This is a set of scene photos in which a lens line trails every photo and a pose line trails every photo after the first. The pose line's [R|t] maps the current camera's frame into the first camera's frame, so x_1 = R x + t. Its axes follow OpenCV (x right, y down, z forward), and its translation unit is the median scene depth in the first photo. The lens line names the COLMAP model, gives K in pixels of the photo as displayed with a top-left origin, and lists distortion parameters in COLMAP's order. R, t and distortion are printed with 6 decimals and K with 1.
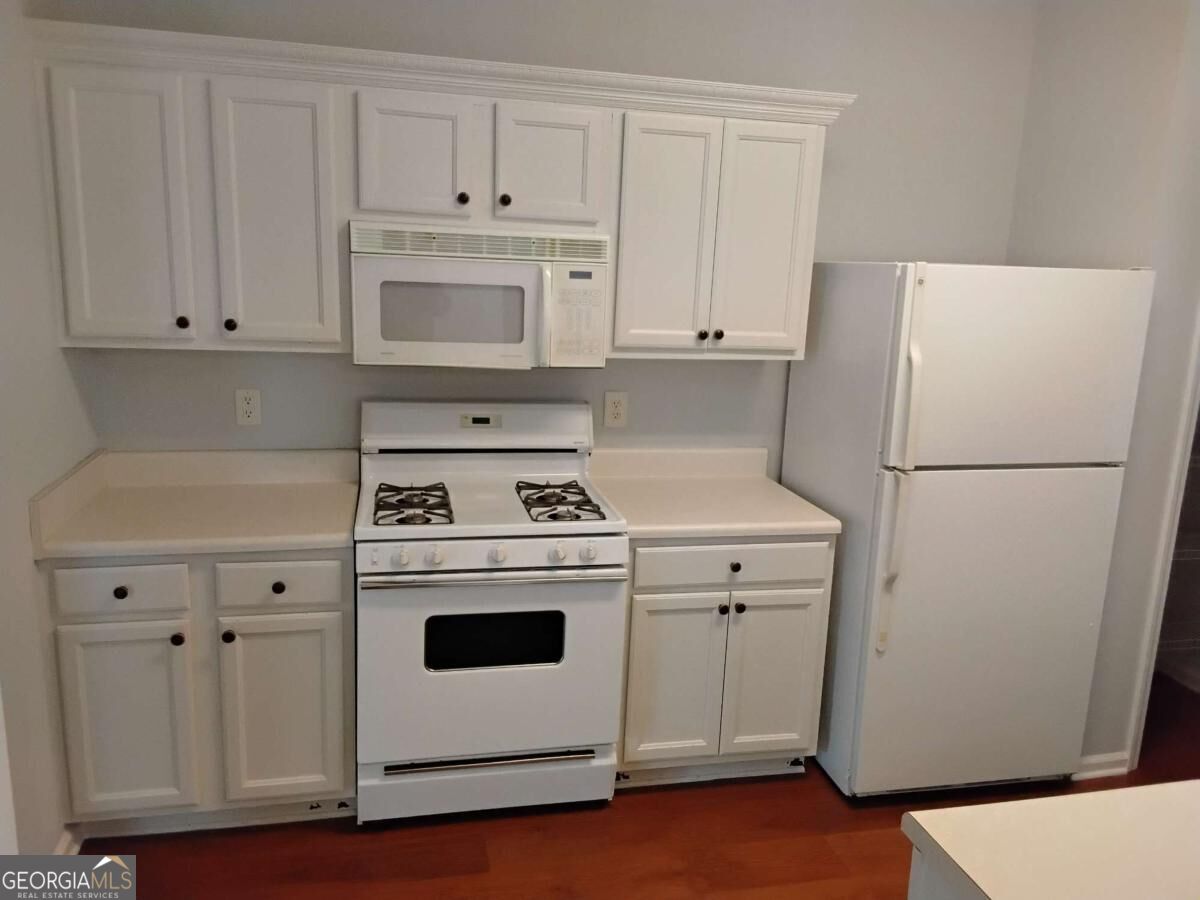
lens RADIAL K [[920.3, 0, 600.0], [0, 920.3, 450.0], [0, 0, 1]] dist [0.116587, -0.170473]
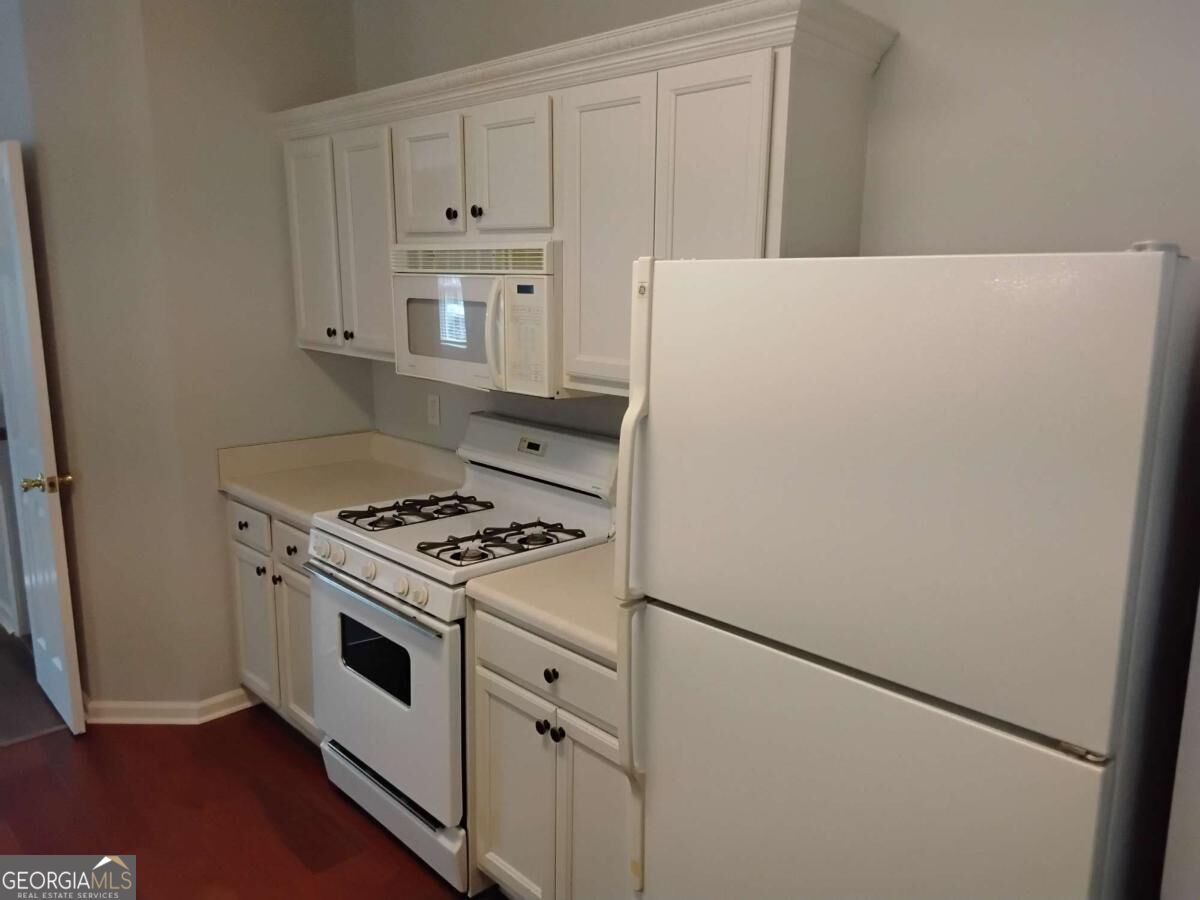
lens RADIAL K [[920.3, 0, 600.0], [0, 920.3, 450.0], [0, 0, 1]] dist [0.116587, -0.170473]
pose [[0.506217, 0.128946, -0.852712, 0.781949], [-0.161752, 0.985408, 0.052988, -0.098328], [0.847101, 0.111104, 0.519687, 0.628440]]
